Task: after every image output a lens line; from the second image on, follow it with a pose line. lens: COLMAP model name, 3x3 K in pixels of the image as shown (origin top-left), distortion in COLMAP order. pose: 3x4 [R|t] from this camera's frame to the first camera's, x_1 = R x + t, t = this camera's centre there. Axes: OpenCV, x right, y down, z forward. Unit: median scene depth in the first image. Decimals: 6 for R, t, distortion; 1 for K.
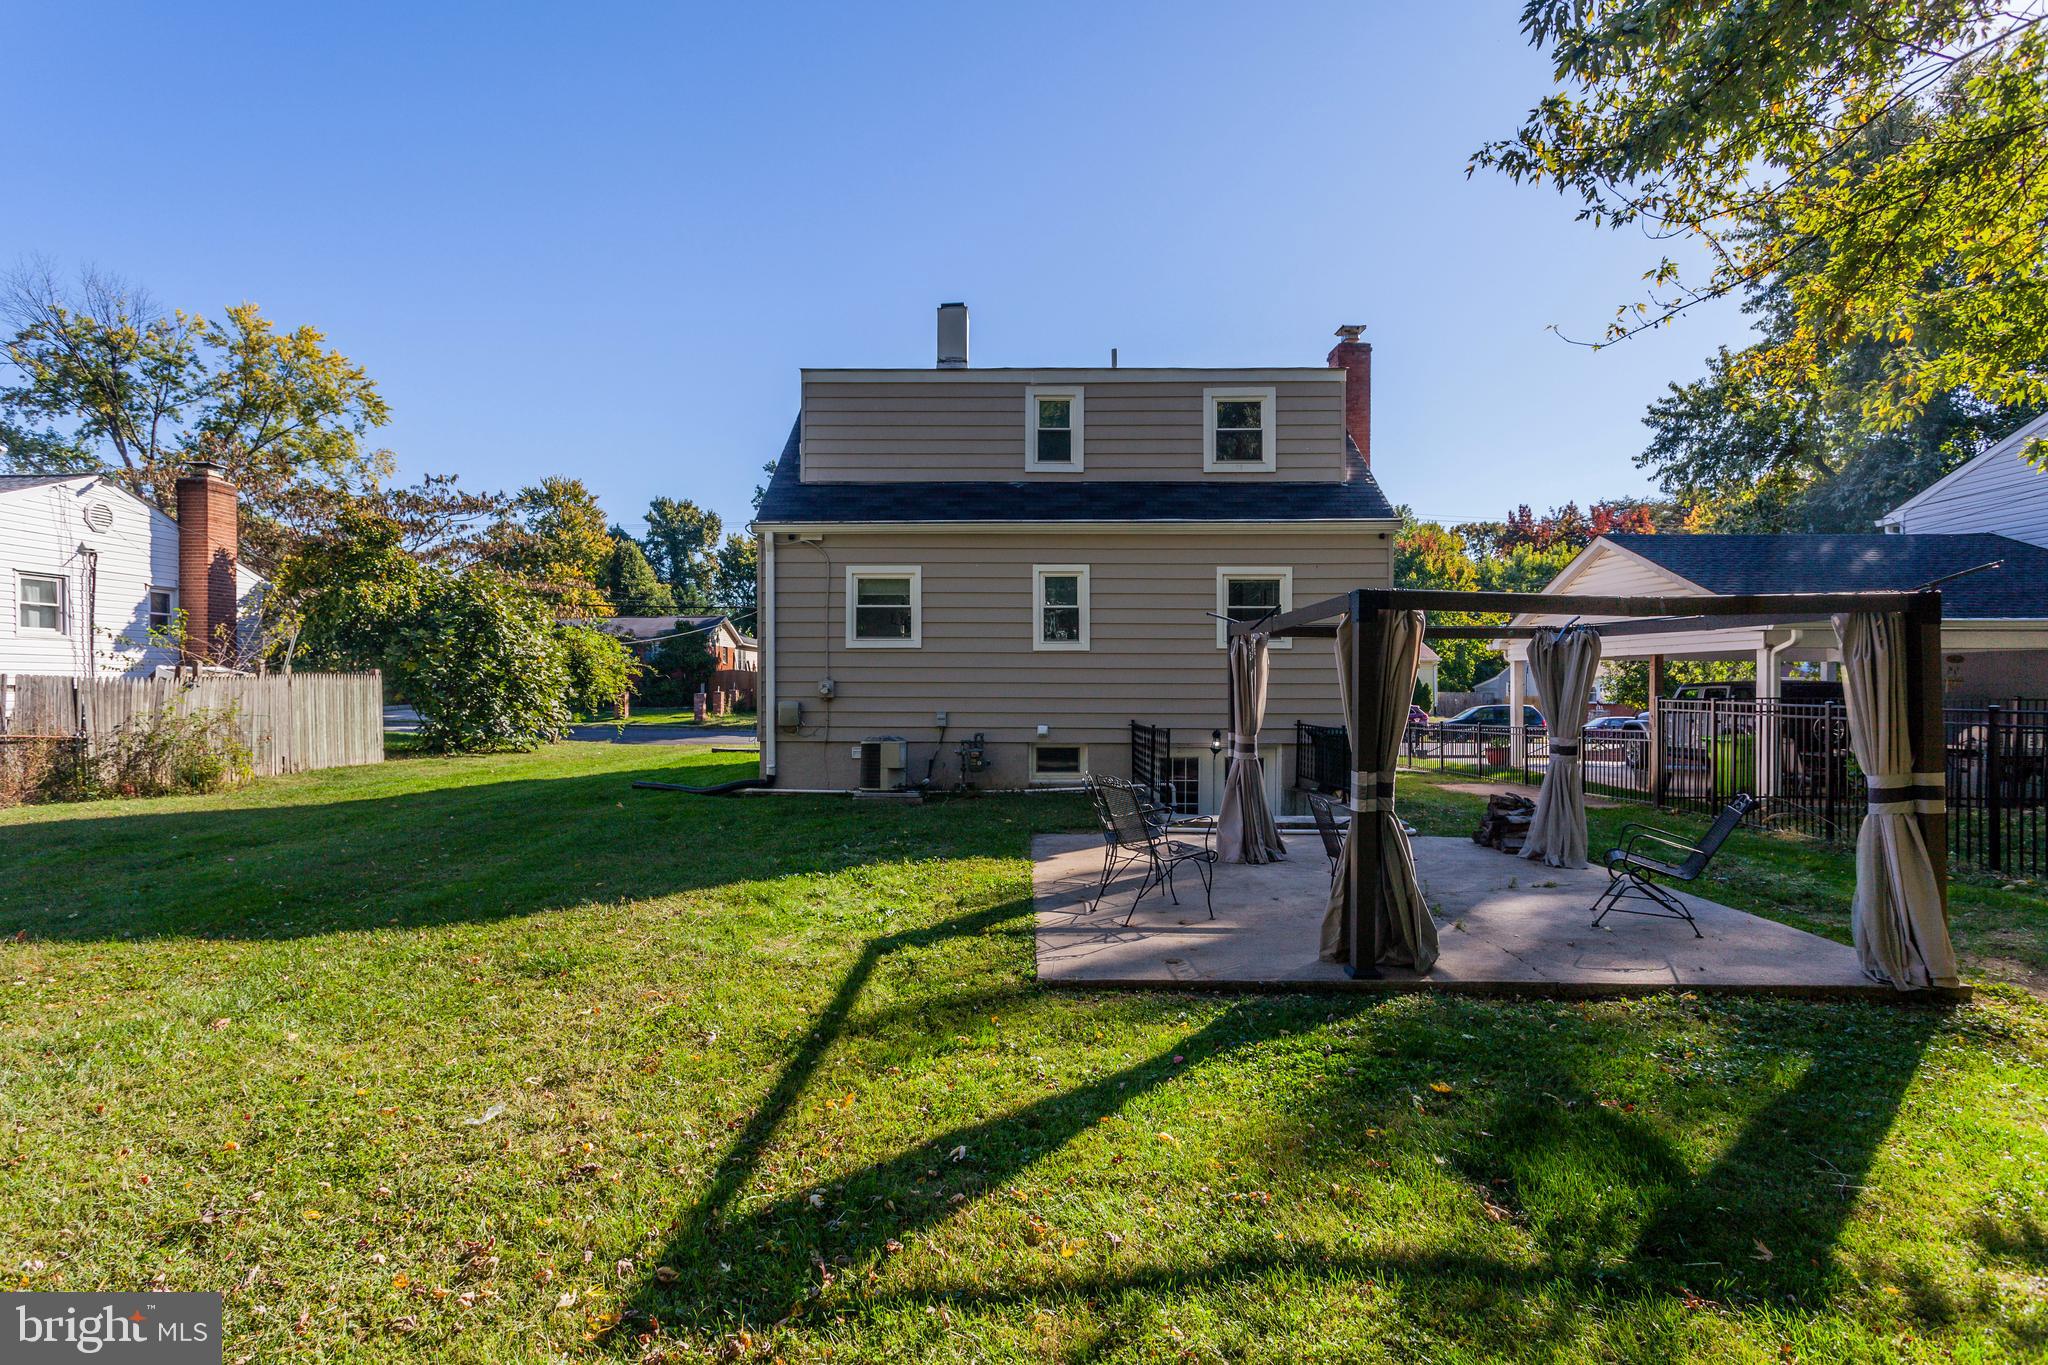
lens RADIAL K [[978.3, 0, 1017.3], [0, 978.3, 685.9], [0, 0, 1]] dist [0.003973, 0.002552]
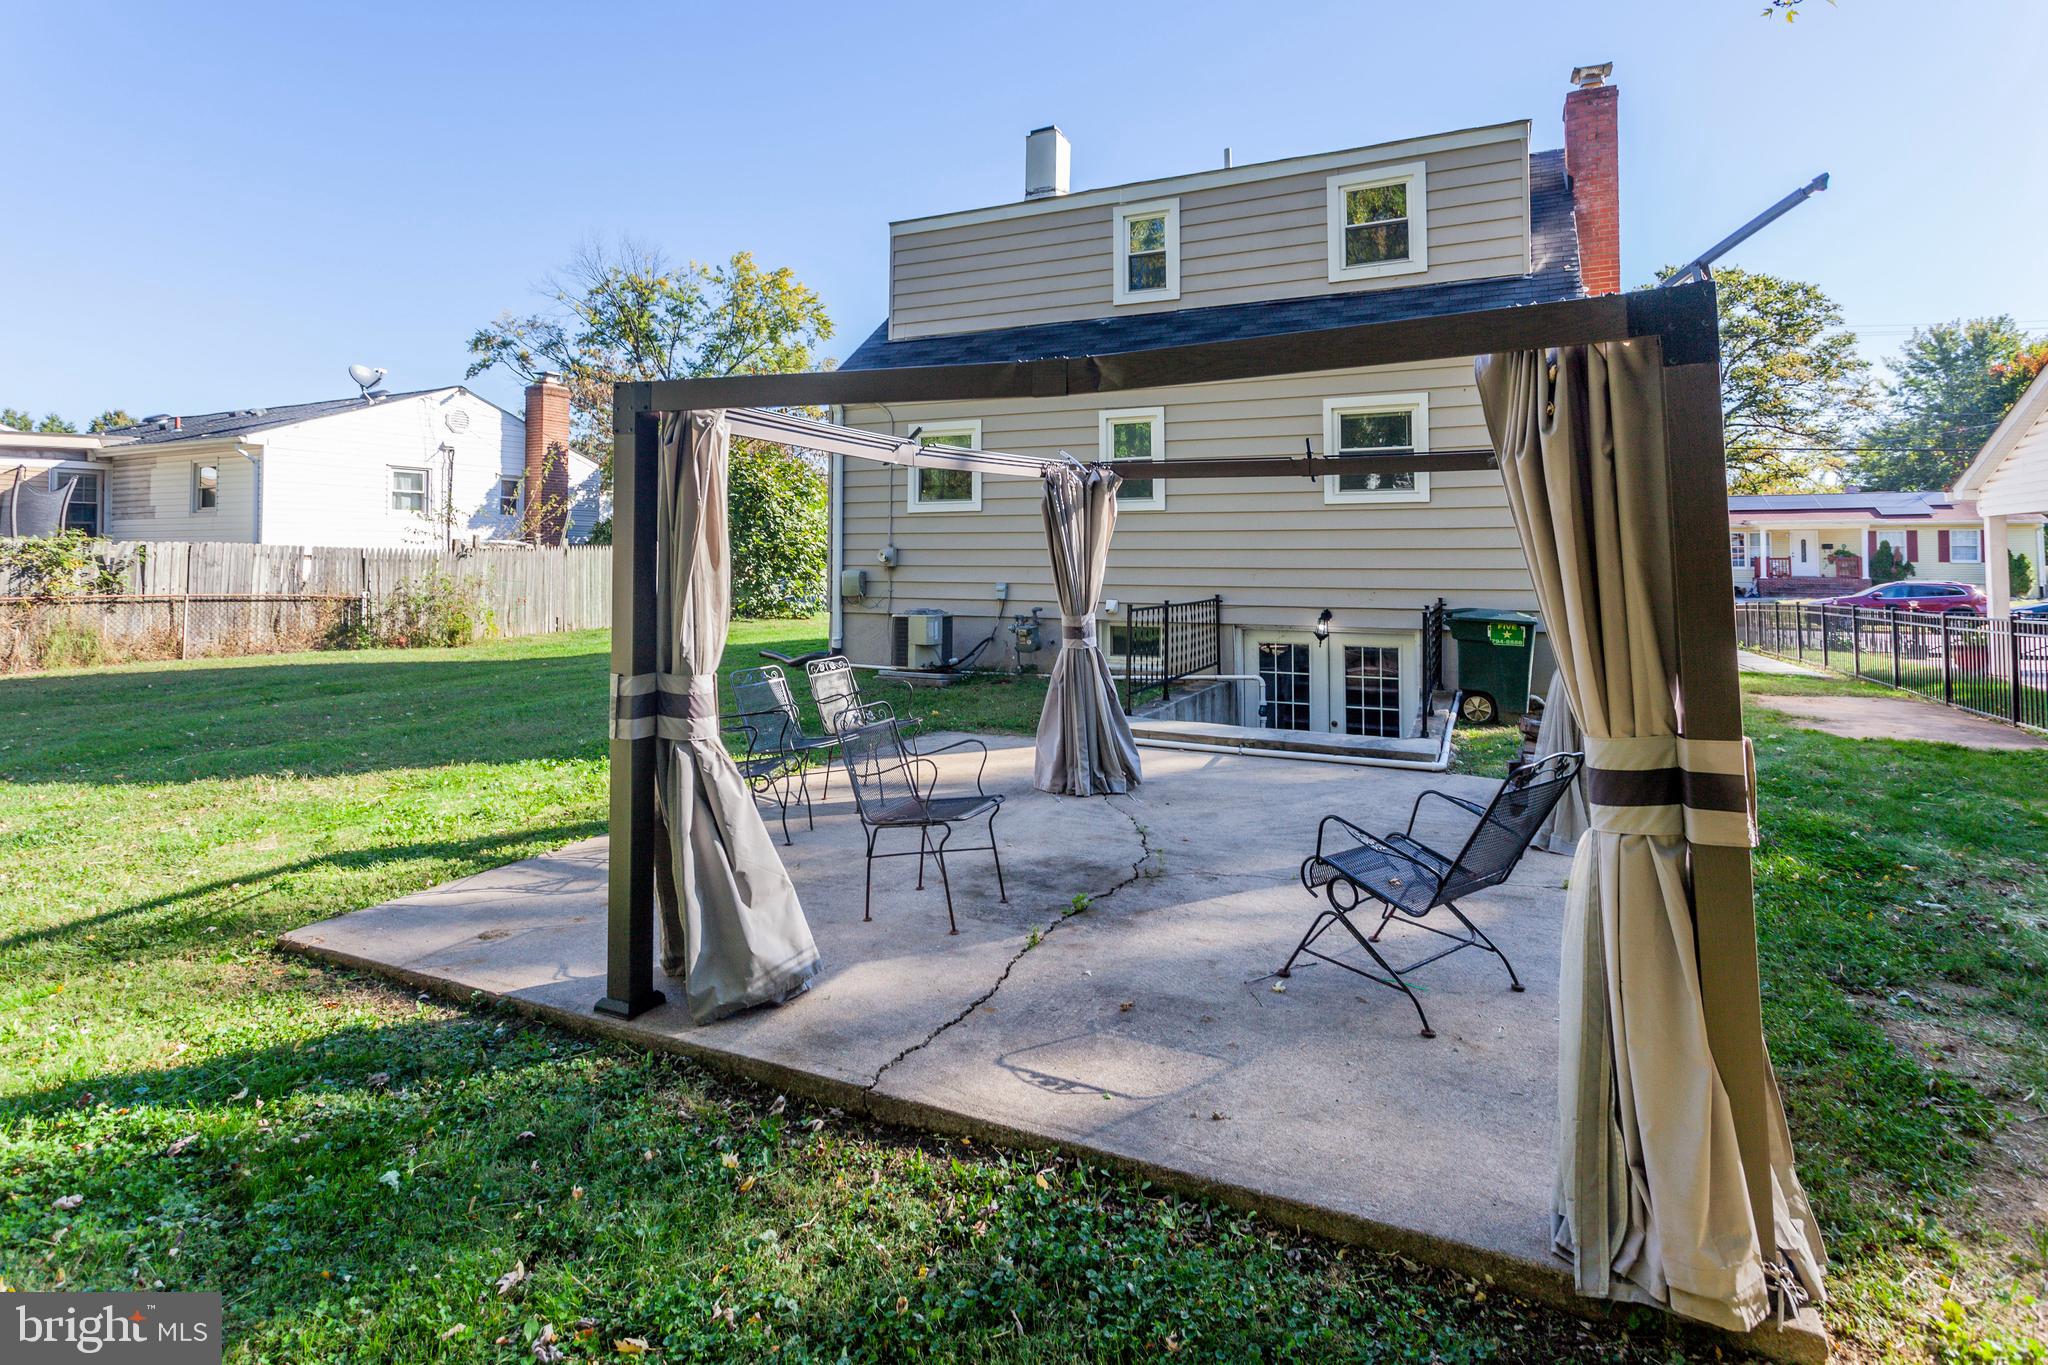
lens RADIAL K [[987.7, 0, 1036.4], [0, 987.7, 520.1], [0, 0, 1]] dist [0.005185, 0.000722]
pose [[0.917324, -0.016715, -0.397789, 0.284941], [0.000892, 0.999202, -0.039930, 0.005366], [0.398139, 0.036274, 0.916607, 0.178588]]
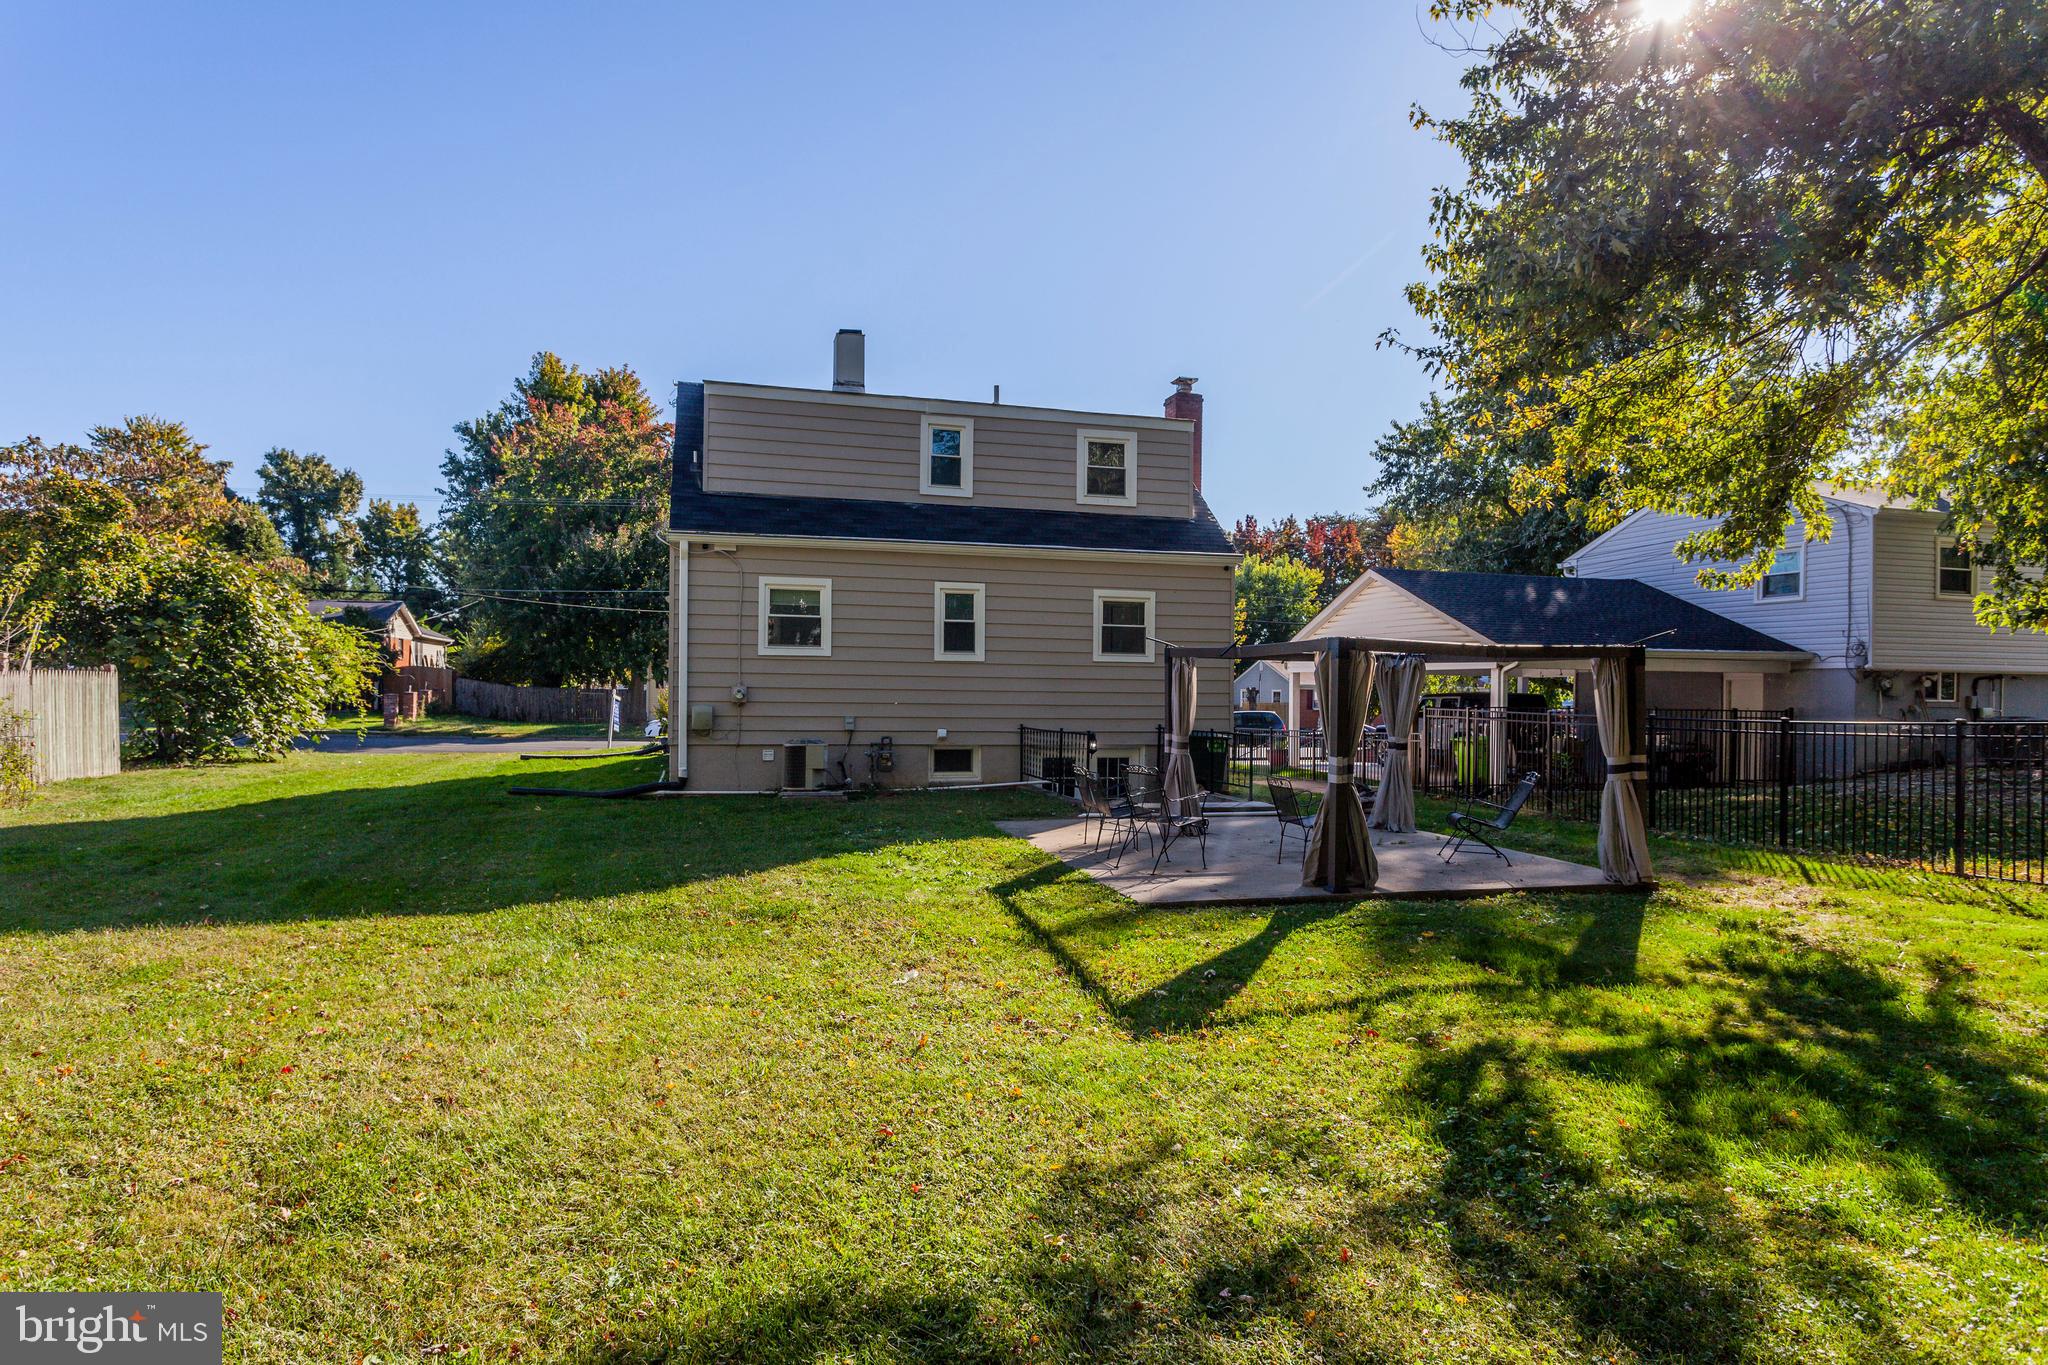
lens RADIAL K [[1059.0, 0, 1024.0], [0, 1059.0, 682.5], [0, 0, 1]] dist [0.003939, 0.001221]
pose [[0.963606, 0.011258, 0.267090, -0.188080], [-0.009726, 0.999928, -0.007059, -0.003792], [-0.267150, 0.004204, 0.963646, -0.152340]]
